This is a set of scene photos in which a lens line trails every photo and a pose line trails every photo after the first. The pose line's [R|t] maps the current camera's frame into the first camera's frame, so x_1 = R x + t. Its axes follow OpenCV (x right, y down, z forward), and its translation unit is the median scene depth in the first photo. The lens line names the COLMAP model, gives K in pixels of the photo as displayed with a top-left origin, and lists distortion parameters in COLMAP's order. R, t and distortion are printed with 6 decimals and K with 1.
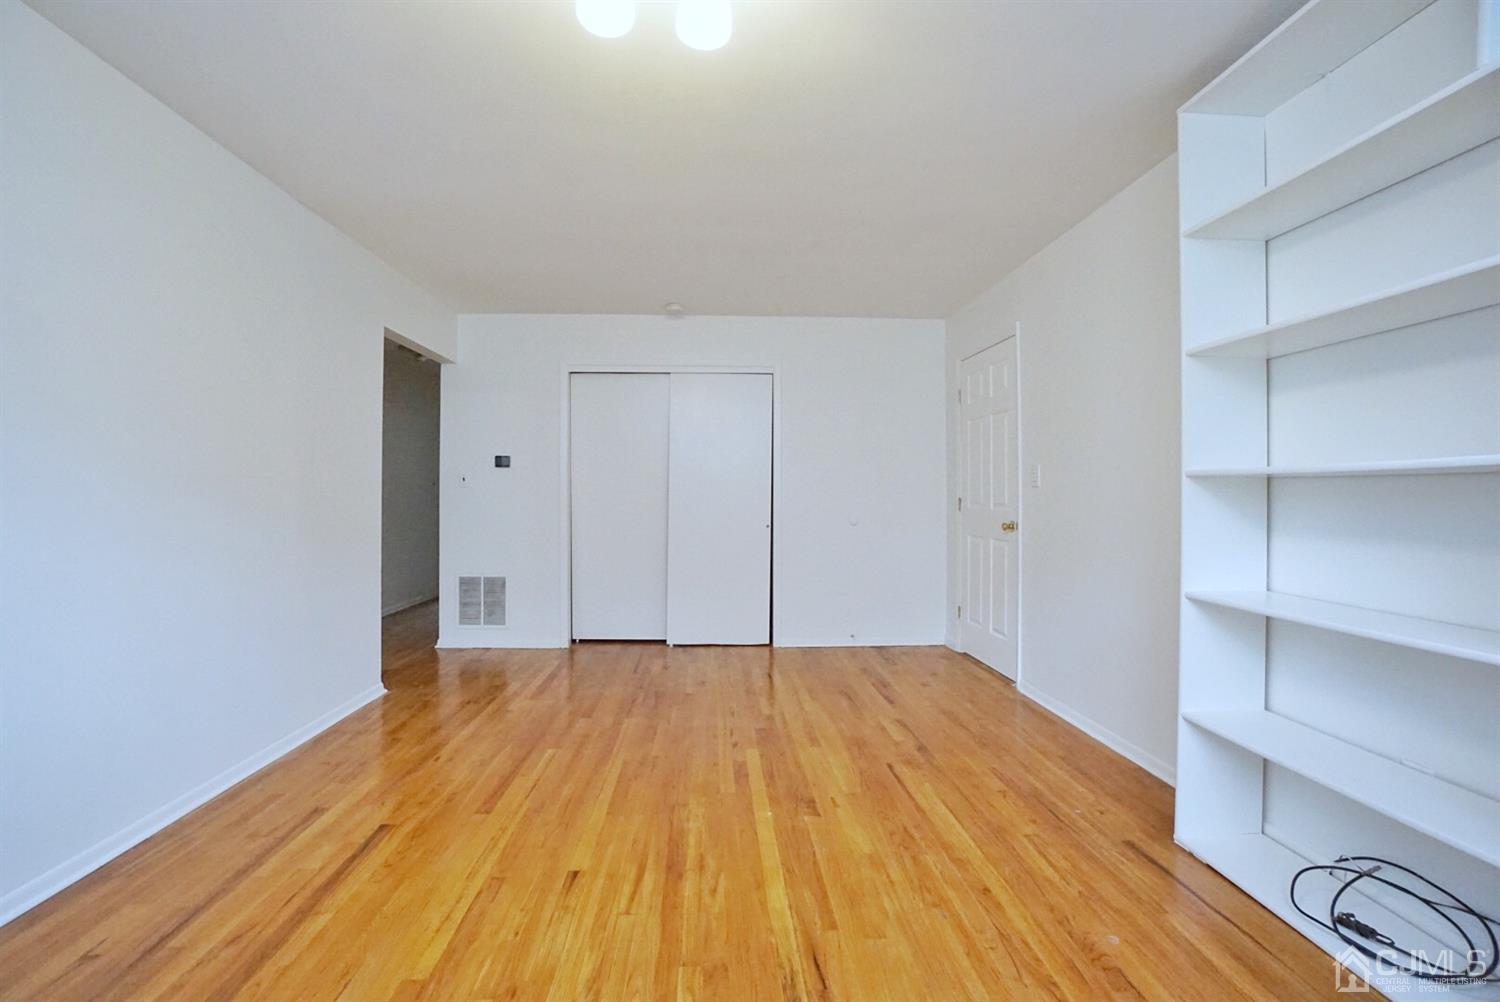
lens RADIAL K [[659.9, 0, 736.0], [0, 659.9, 490.8], [0, 0, 1]] dist [-0.063459, 0.023682]
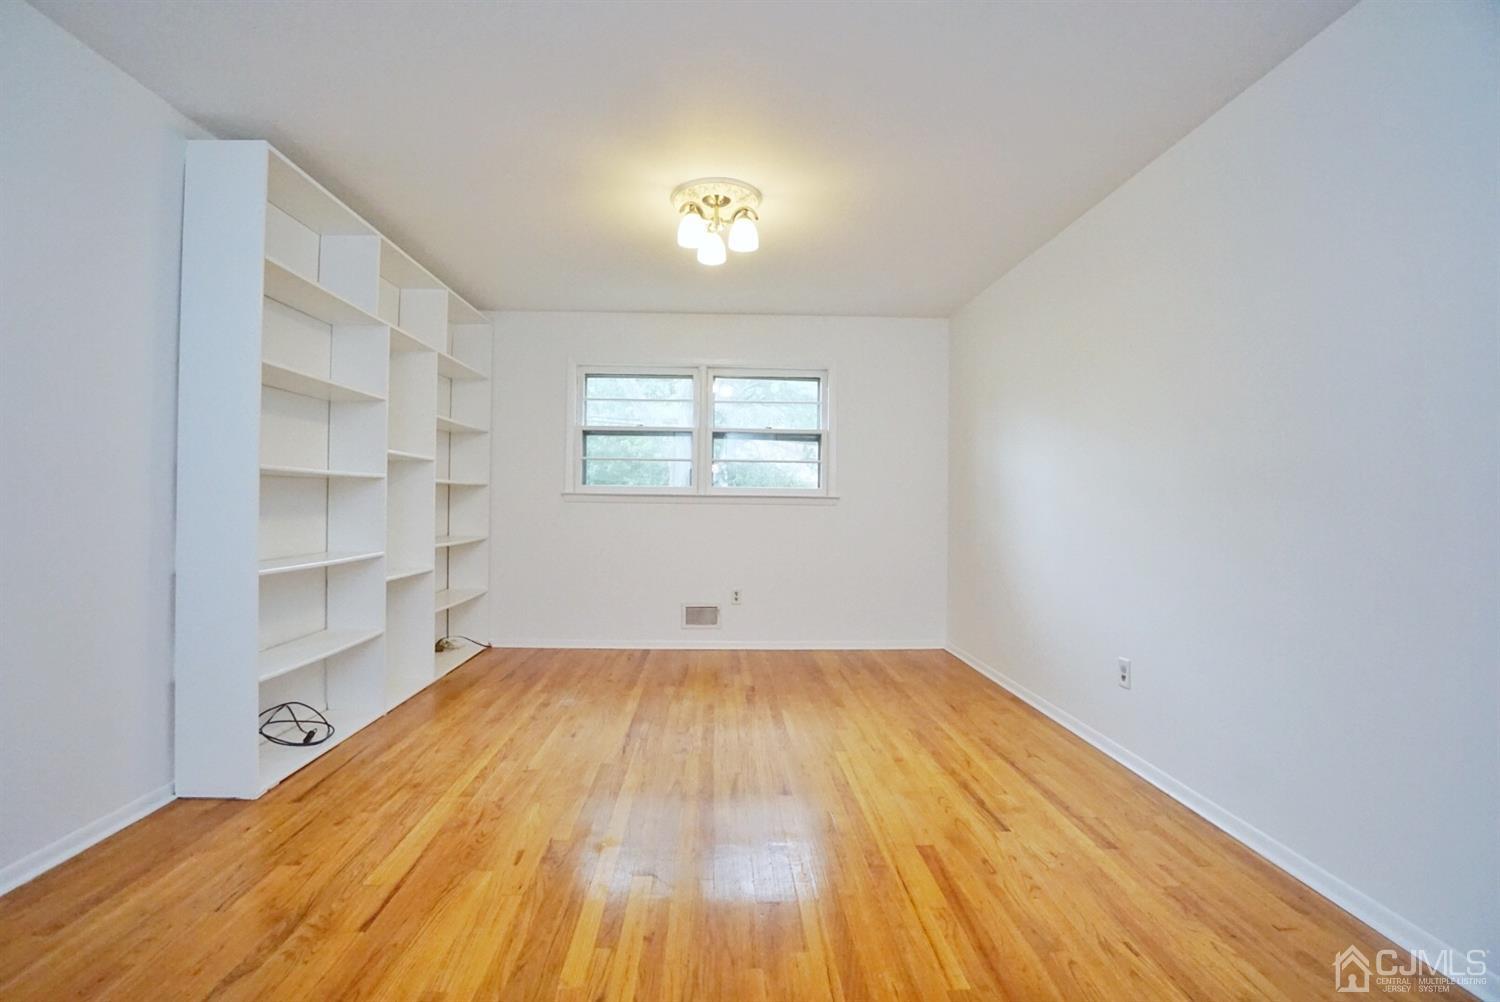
lens RADIAL K [[659.9, 0, 736.0], [0, 659.9, 490.8], [0, 0, 1]] dist [-0.063459, 0.023682]
pose [[-0.999886, -0.011855, 0.009307, -0.122820], [-0.012048, 0.999707, -0.020975, 0.025568], [-0.009055, -0.021084, -0.999737, 1.767067]]
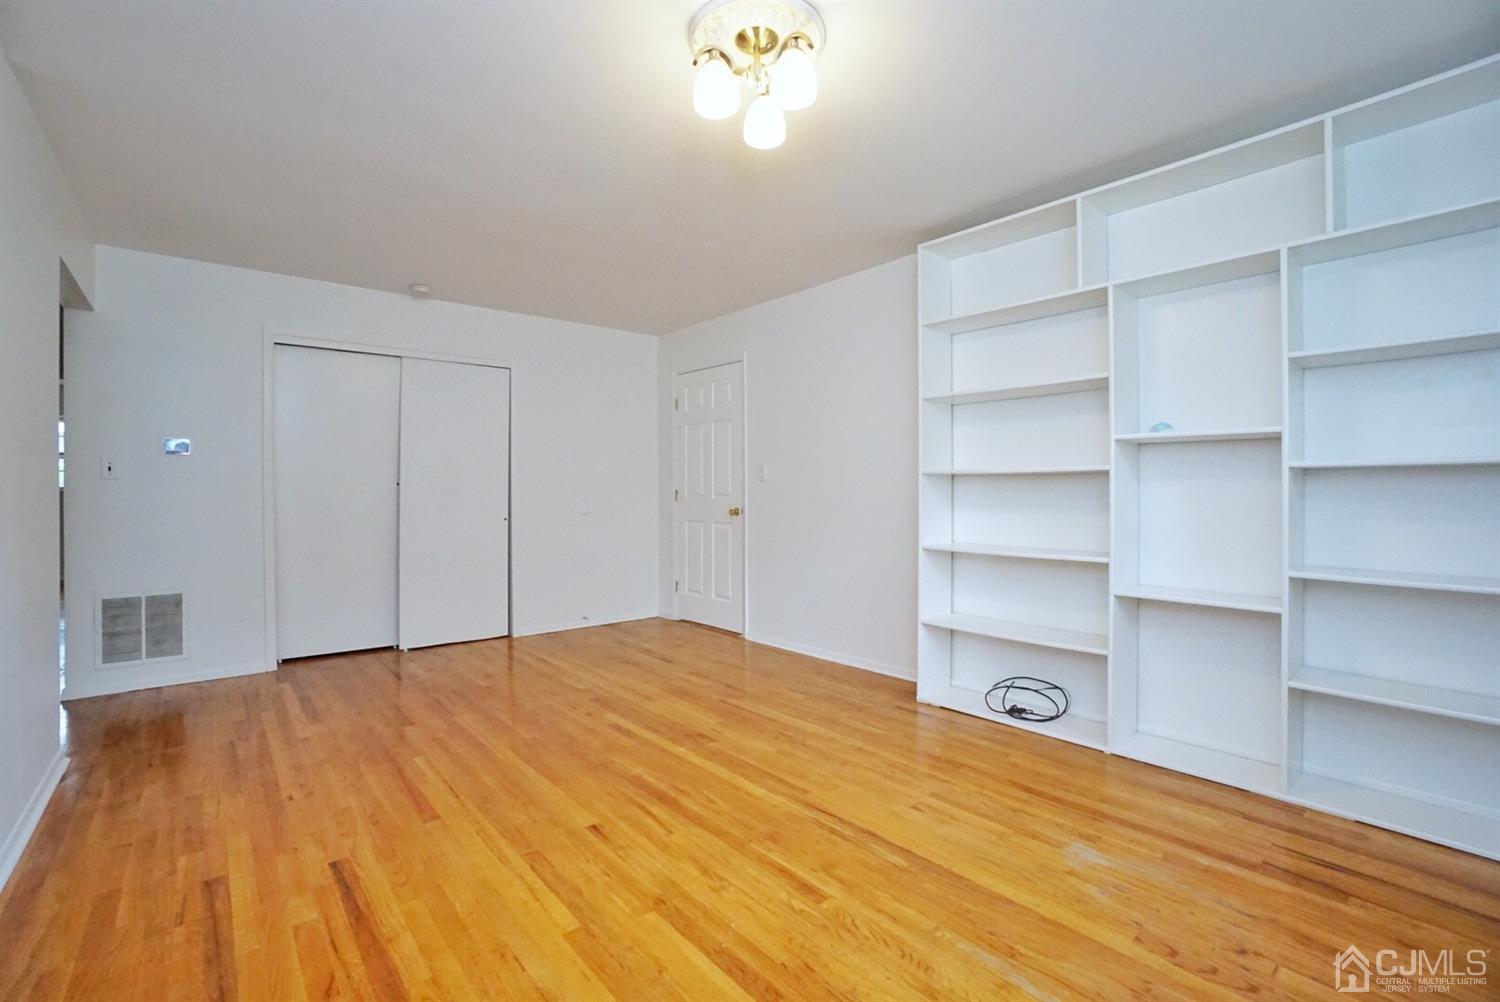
lens RADIAL K [[659.9, 0, 736.0], [0, 659.9, 490.8], [0, 0, 1]] dist [-0.063459, 0.023682]
pose [[0.792775, -0.005620, 0.609489, -0.567428], [0.000540, 0.999964, 0.008518, 0.004507], [-0.609515, -0.006424, 0.792749, -0.022027]]
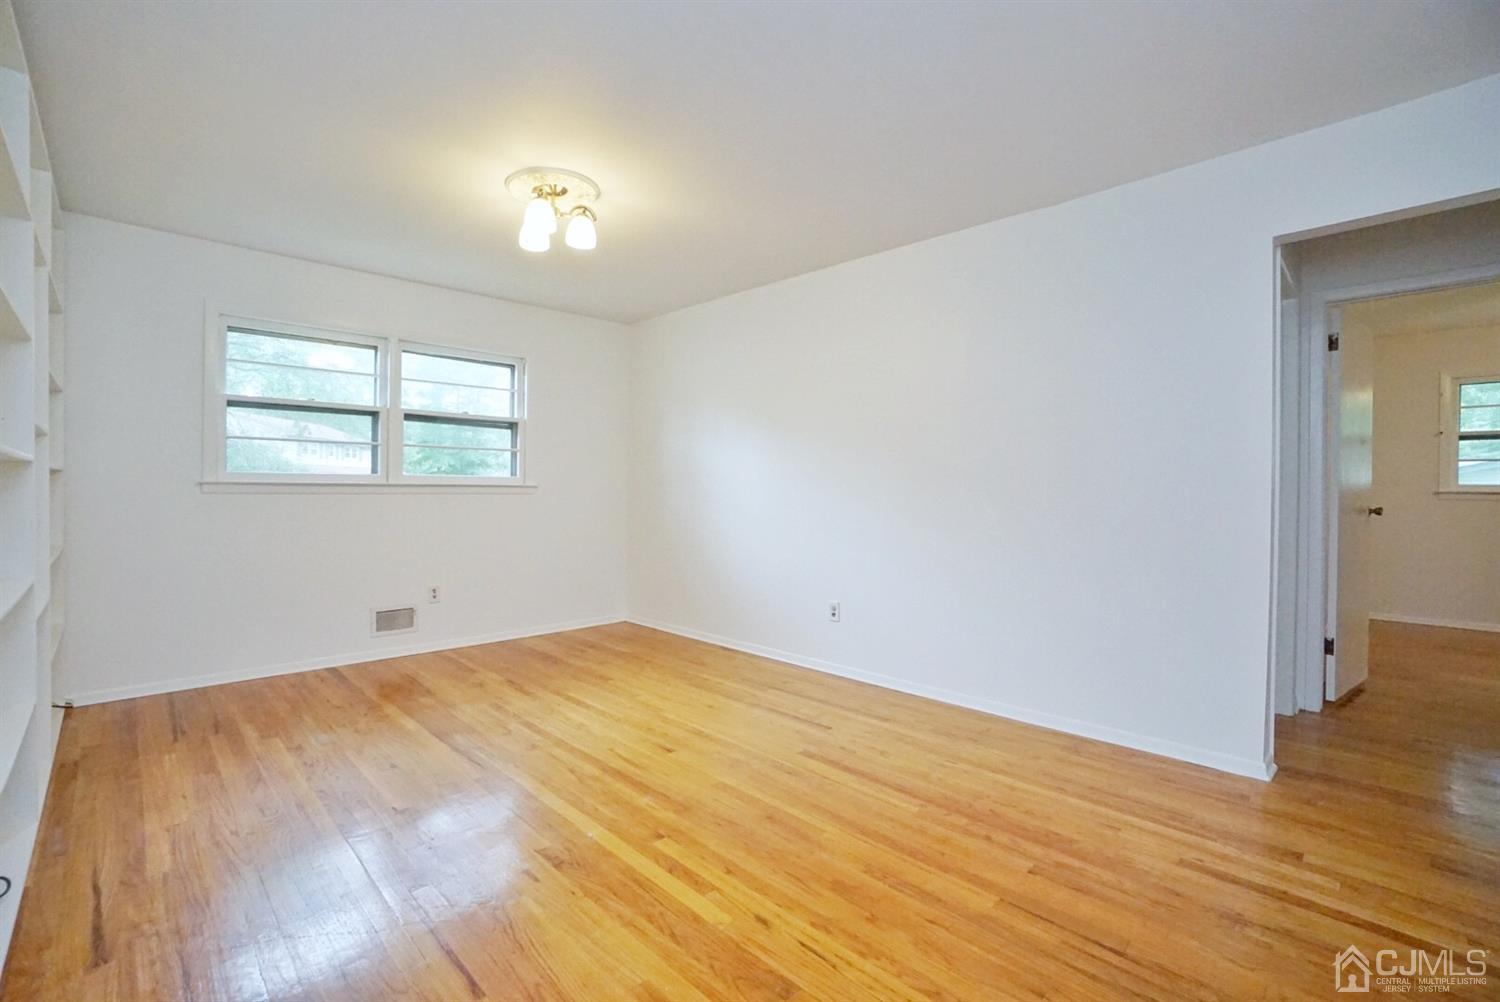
lens RADIAL K [[659.9, 0, 736.0], [0, 659.9, 490.8], [0, 0, 1]] dist [-0.063459, 0.023682]
pose [[-0.744552, -0.004769, -0.667548, 0.468637], [-0.002818, 0.999988, -0.004000, 0.020845], [0.667559, -0.001097, -0.744556, 1.680774]]
